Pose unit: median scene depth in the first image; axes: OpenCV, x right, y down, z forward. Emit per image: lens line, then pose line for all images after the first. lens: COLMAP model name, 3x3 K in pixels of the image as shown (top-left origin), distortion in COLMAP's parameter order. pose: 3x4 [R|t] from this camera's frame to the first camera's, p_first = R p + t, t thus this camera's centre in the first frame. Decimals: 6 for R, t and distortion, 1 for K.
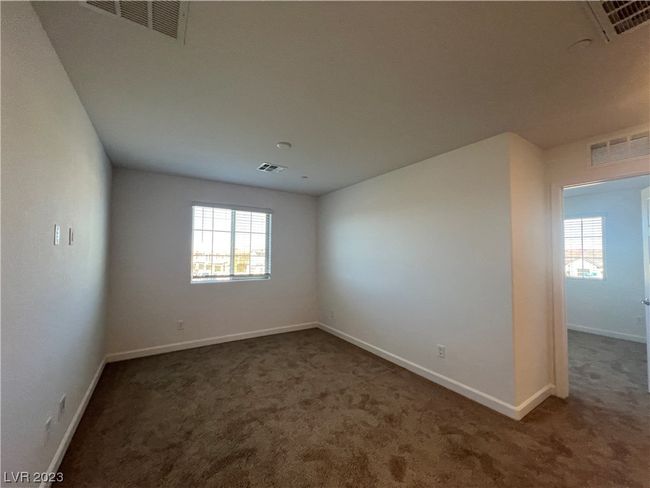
lens RADIAL K [[261.2, 0, 324.4], [0, 261.2, 244.9], [0, 0, 1]] dist [-0.003684, 0.000201]
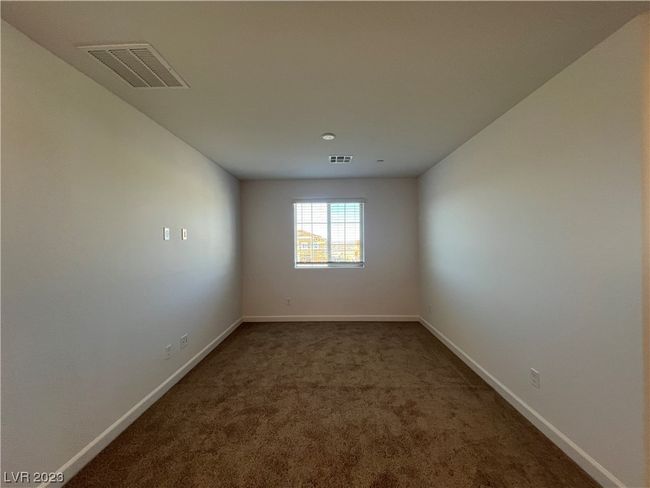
lens RADIAL K [[261.2, 0, 324.4], [0, 261.2, 243.1], [0, 0, 1]] dist [-0.003684, 0.000201]
pose [[0.823891, -0.016742, -0.566501, 0.340422], [0.037178, 0.999007, 0.024546, 0.009285], [0.565527, -0.041285, 0.823696, 0.109845]]
